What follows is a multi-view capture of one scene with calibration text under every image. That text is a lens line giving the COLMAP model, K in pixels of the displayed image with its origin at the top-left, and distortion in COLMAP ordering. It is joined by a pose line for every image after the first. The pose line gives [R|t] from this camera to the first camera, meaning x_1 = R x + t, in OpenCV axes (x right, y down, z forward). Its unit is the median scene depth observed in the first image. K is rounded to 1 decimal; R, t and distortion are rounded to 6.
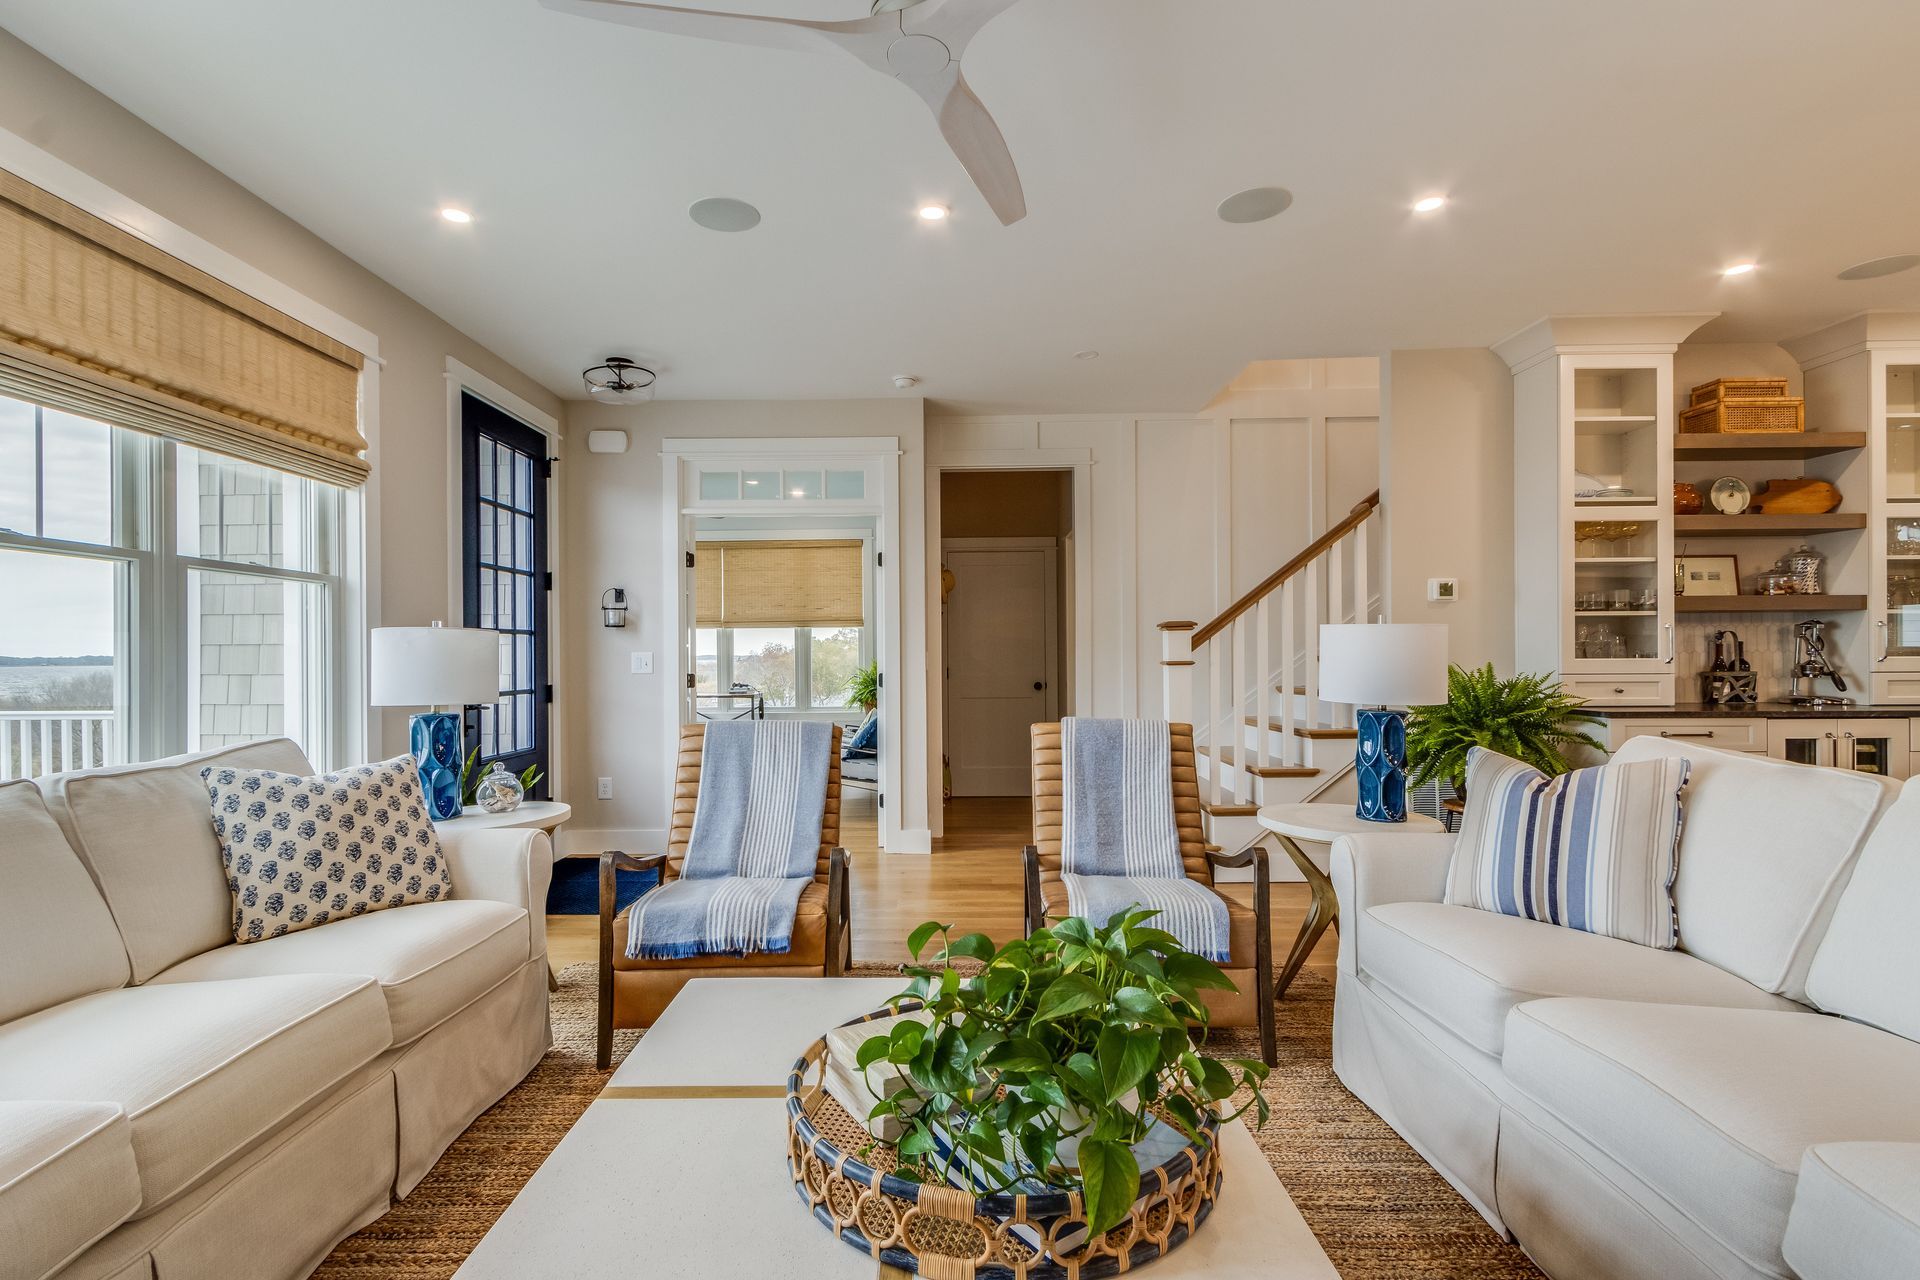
lens RADIAL K [[878.9, 0, 955.7], [0, 878.9, 650.0], [0, 0, 1]] dist [-0.001178, -0.000401]
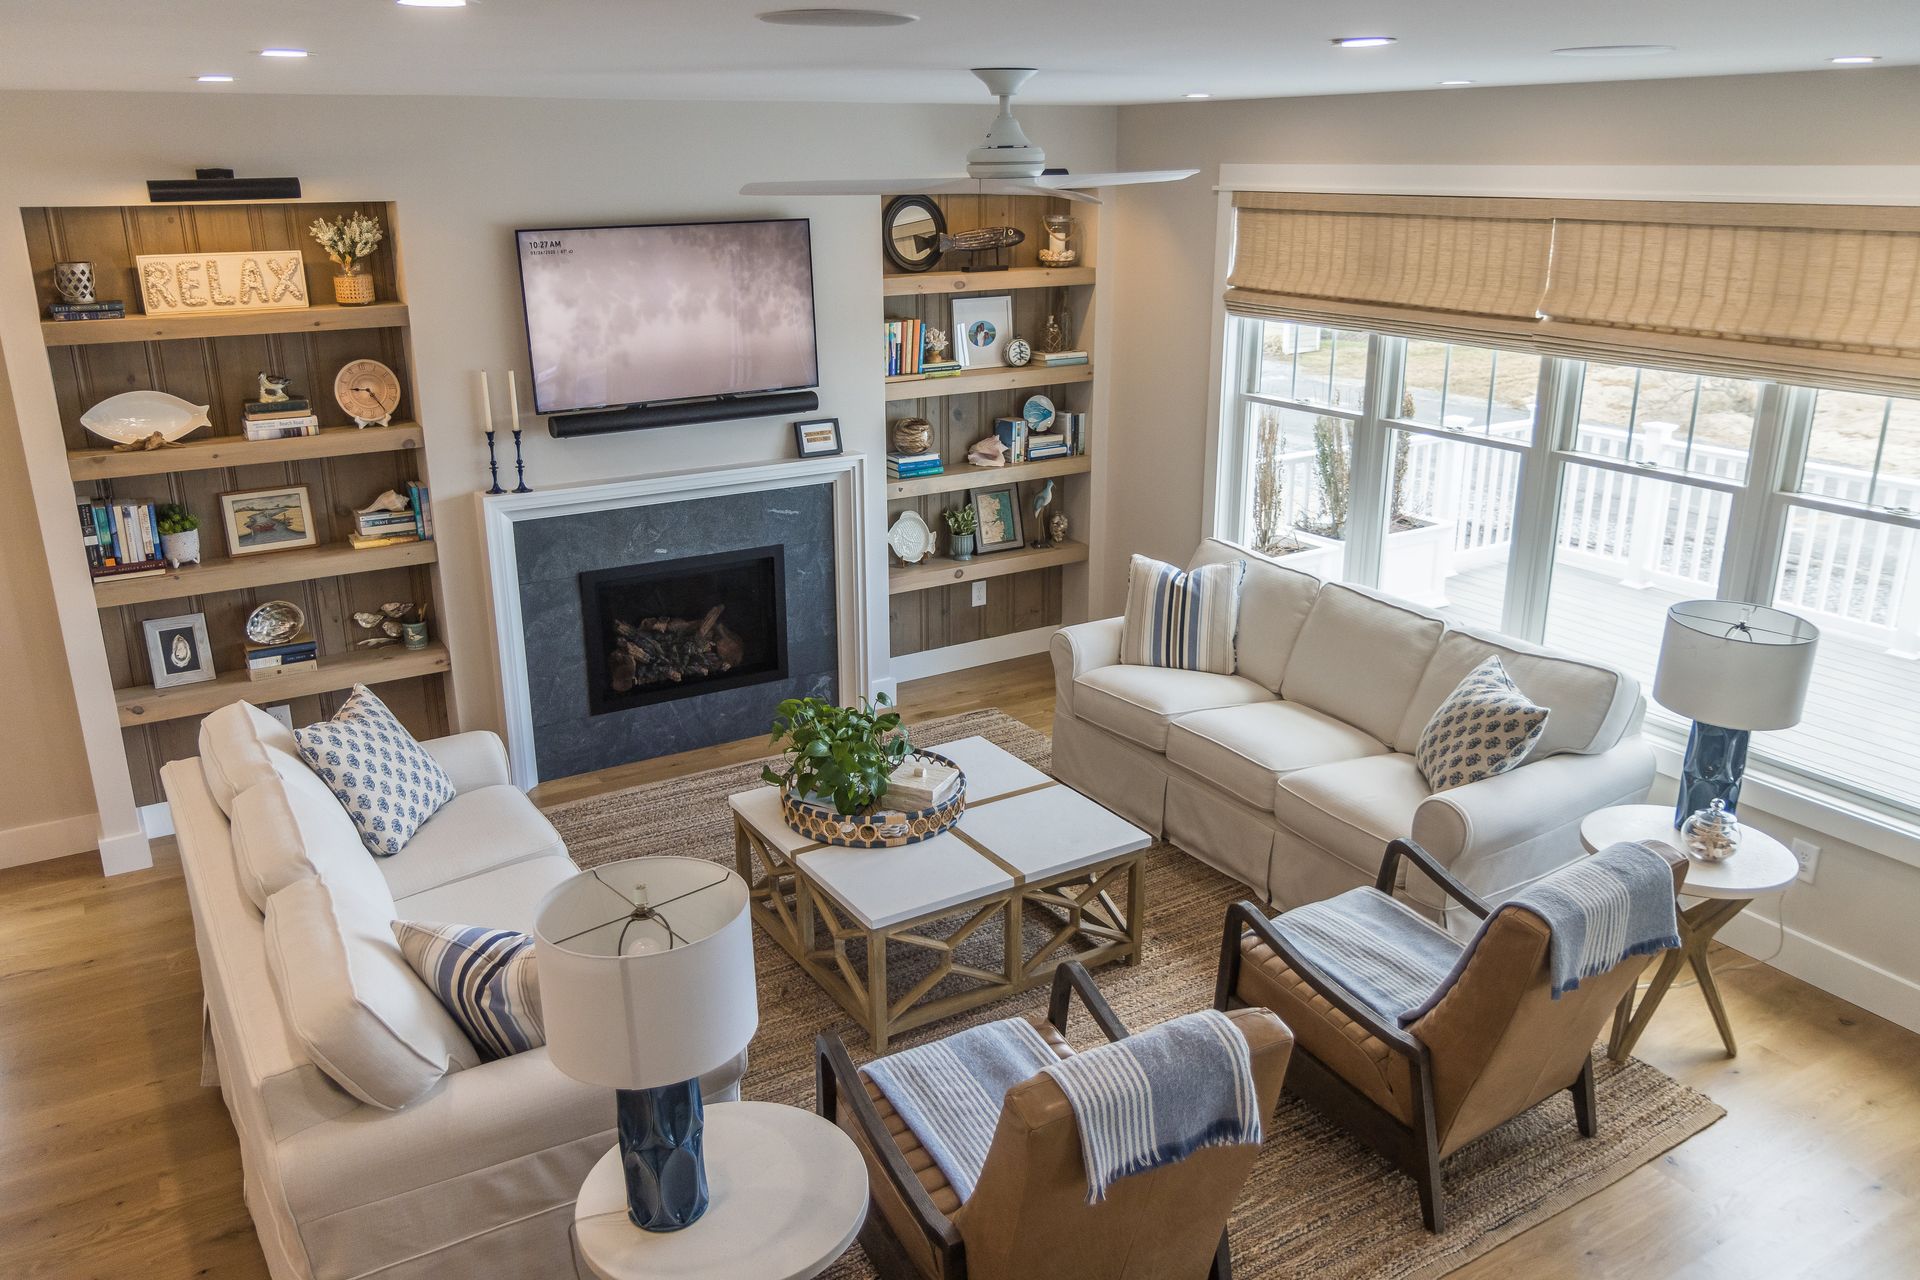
lens RADIAL K [[1458.8, 0, 960.3], [0, 1458.8, 645.2], [0, 0, 1]] dist [0.008083, -0.004233]
pose [[-0.849959, 0.170321, -0.498558, 0.597011], [0.006971, 0.949855, 0.312613, -0.363430], [0.526802, 0.262233, -0.808525, 1.462352]]
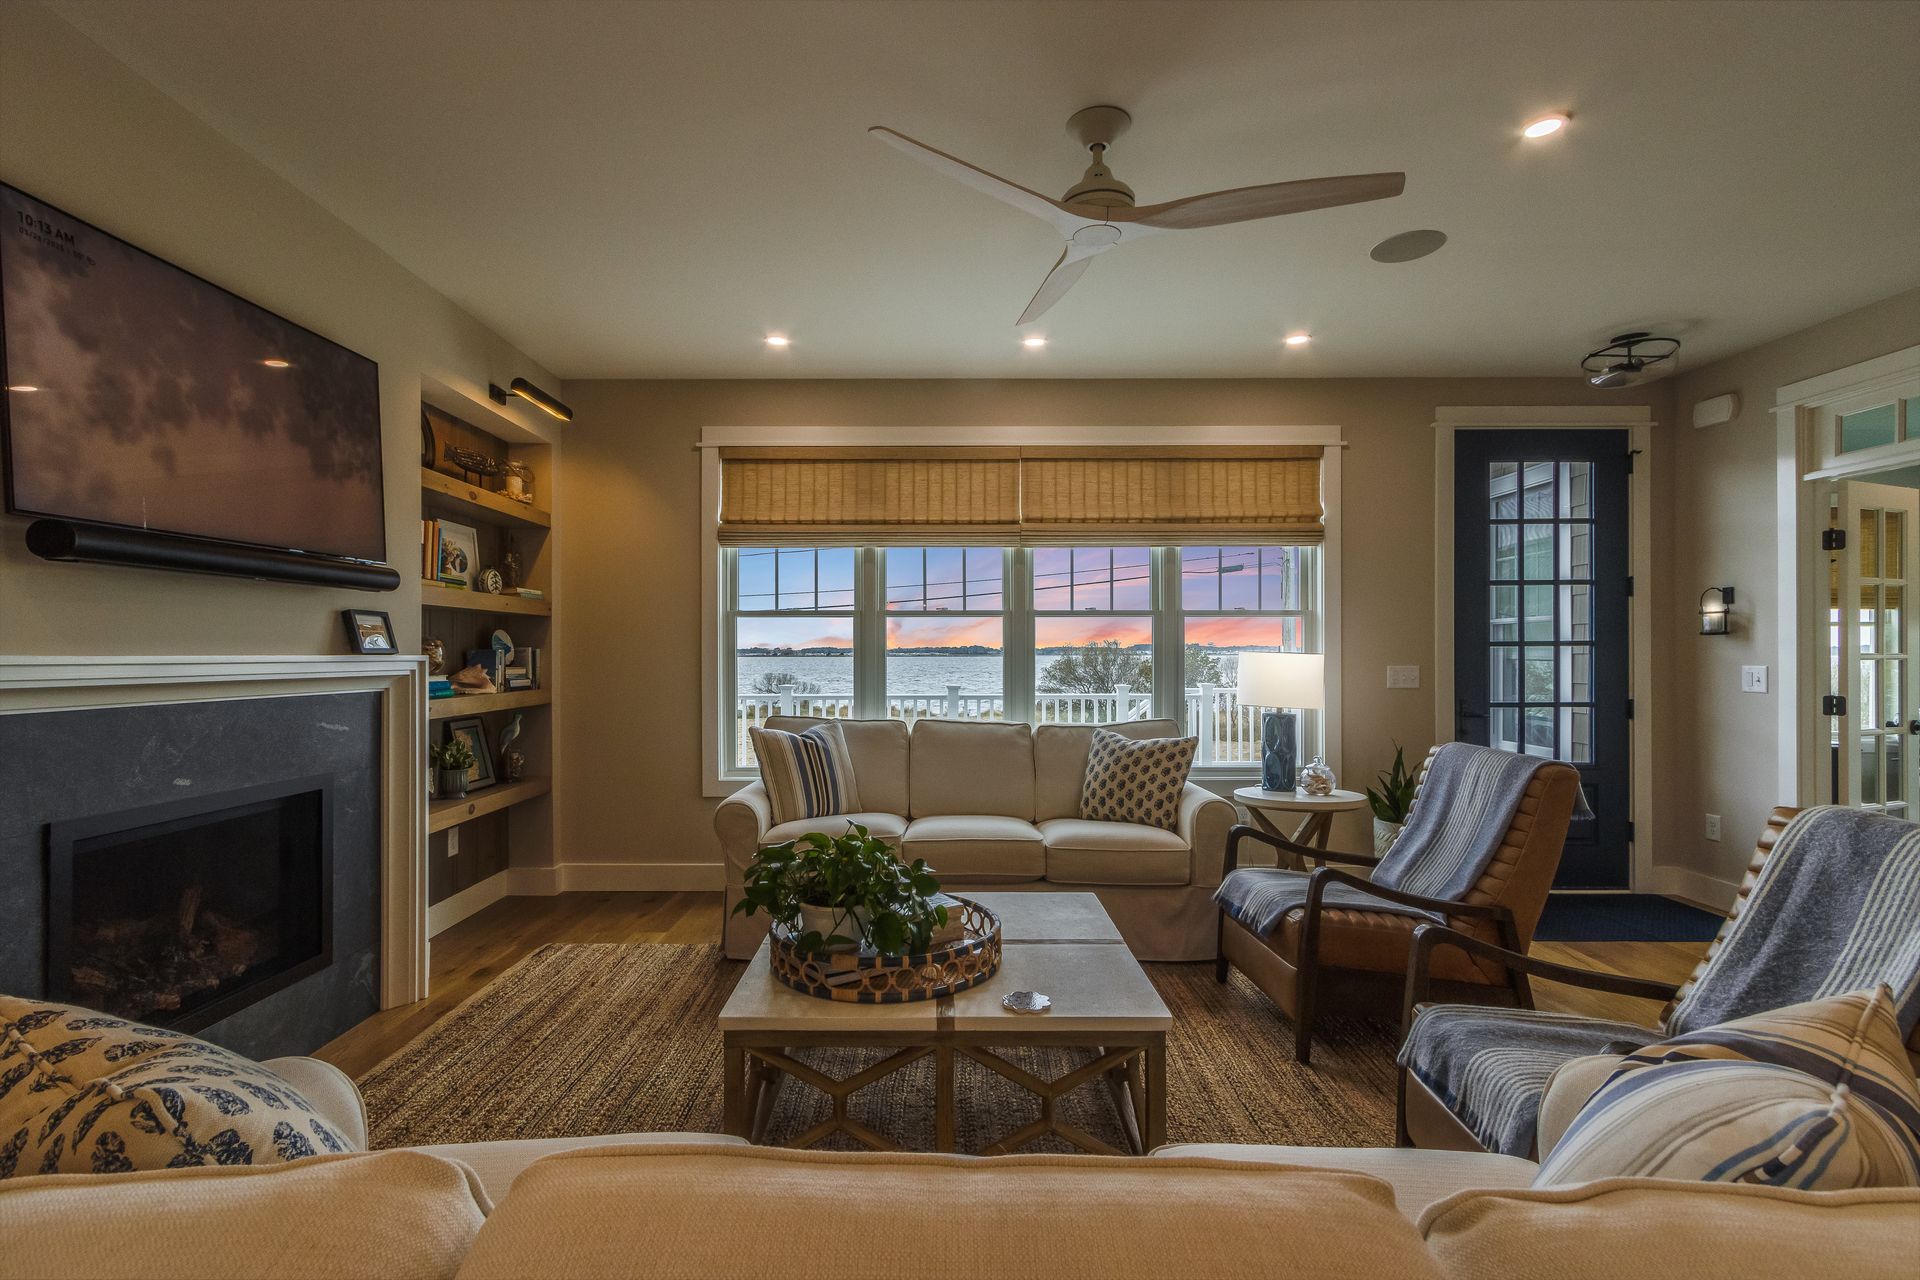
lens RADIAL K [[878.9, 0, 951.7], [0, 878.9, 647.0], [0, 0, 1]] dist [-0.001178, -0.000401]
pose [[-0.001146, -0.001812, -0.999998, 0.661499], [0.006984, 0.999974, -0.001820, -0.026841], [0.999975, -0.006986, -0.001133, 0.418308]]
